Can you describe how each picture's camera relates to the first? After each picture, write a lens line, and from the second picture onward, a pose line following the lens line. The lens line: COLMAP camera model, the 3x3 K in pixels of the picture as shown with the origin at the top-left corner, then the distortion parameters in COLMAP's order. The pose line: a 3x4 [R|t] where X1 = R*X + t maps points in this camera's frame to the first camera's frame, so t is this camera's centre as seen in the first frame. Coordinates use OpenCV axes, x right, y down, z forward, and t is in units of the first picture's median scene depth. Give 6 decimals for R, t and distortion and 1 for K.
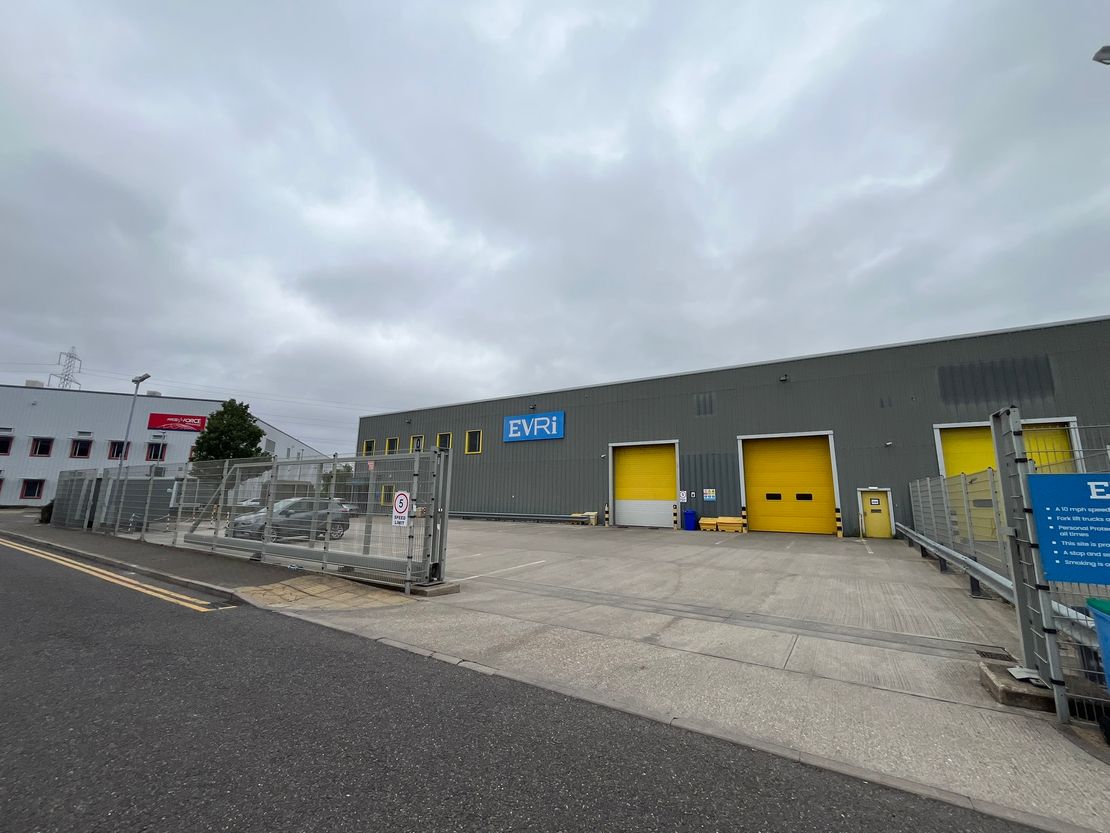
lens RADIAL K [[452.0, 0, 555.1], [0, 452.0, 414.2], [0, 0, 1]] dist [0.000028, -0.000001]
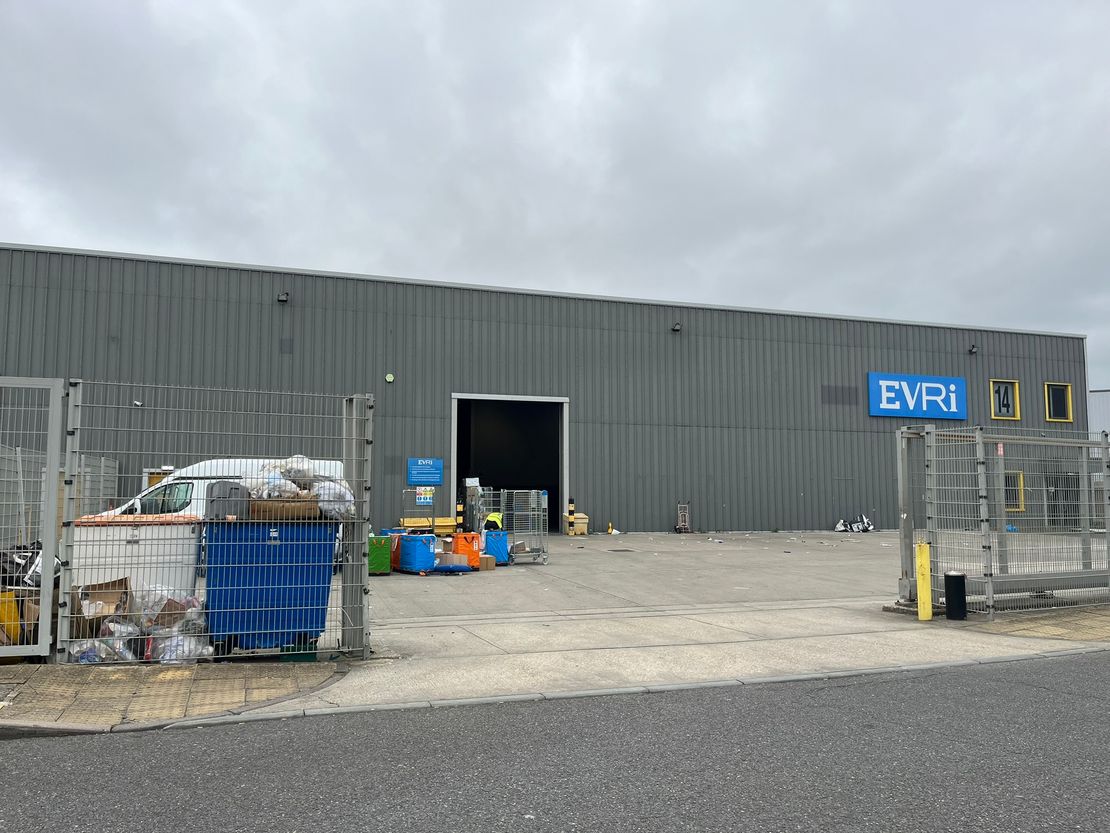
lens RADIAL K [[829.2, 0, 554.4], [0, 829.2, 415.7], [0, 0, 1]] dist [0.002159, 0.000402]
pose [[0.615397, 0.059426, 0.785974, -1.220737], [-0.134792, 0.990400, 0.030656, 0.085457], [-0.776606, -0.124808, 0.617499, 0.680802]]
